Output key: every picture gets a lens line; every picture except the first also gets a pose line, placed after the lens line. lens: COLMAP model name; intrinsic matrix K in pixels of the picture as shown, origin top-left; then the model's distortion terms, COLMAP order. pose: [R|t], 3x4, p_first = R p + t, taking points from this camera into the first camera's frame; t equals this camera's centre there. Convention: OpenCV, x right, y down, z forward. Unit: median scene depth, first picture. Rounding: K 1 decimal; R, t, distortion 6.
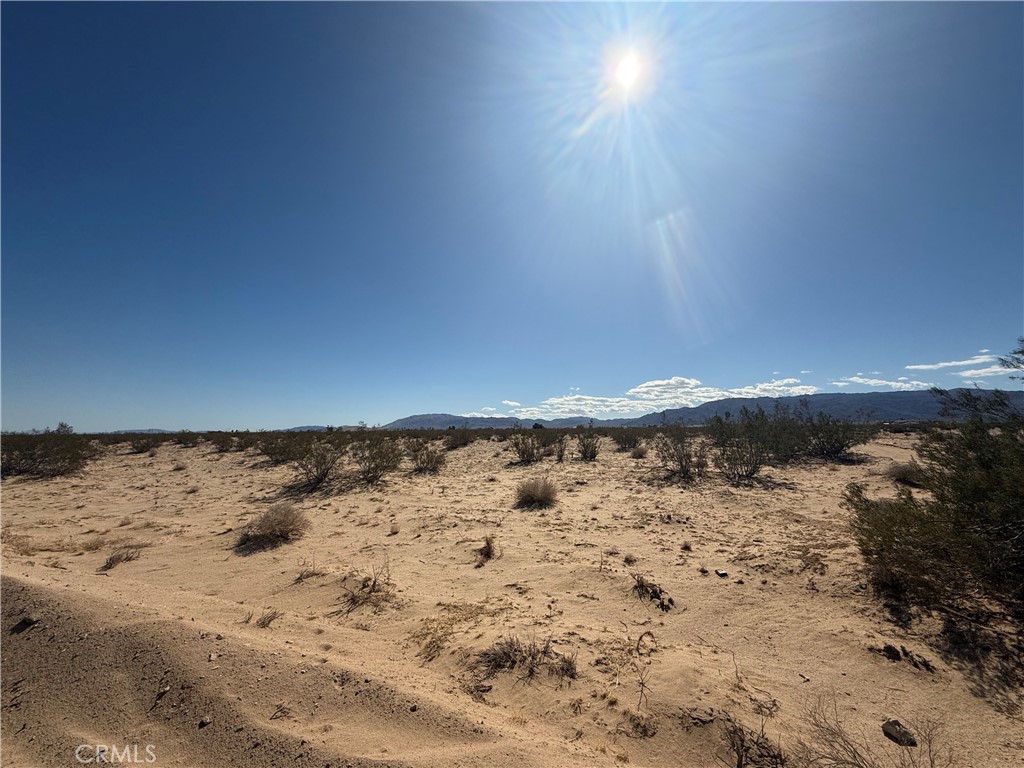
lens RADIAL K [[425.9, 0, 512.0], [0, 425.9, 384.0], [0, 0, 1]] dist [-0.000764, 0.000208]
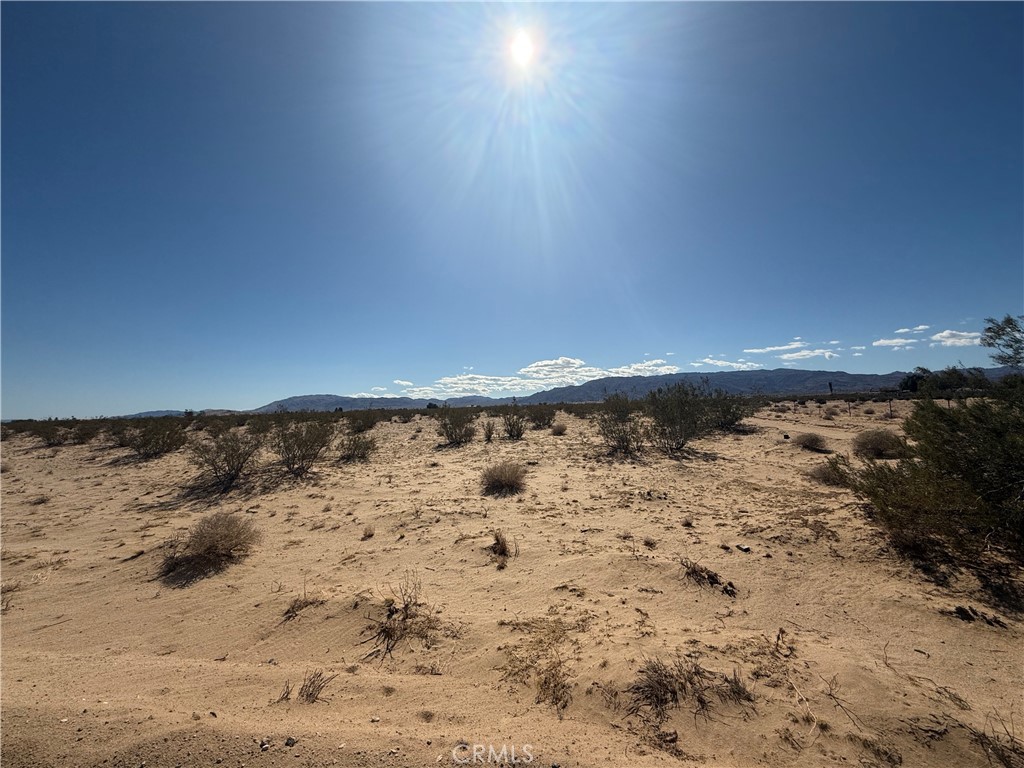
lens RADIAL K [[425.9, 0, 512.0], [0, 425.9, 384.0], [0, 0, 1]] dist [-0.000764, 0.000208]
pose [[0.969274, -0.006459, 0.245897, -0.191067], [-0.005506, 0.998835, 0.047940, 0.006283], [-0.245920, -0.047821, 0.968110, 0.116539]]
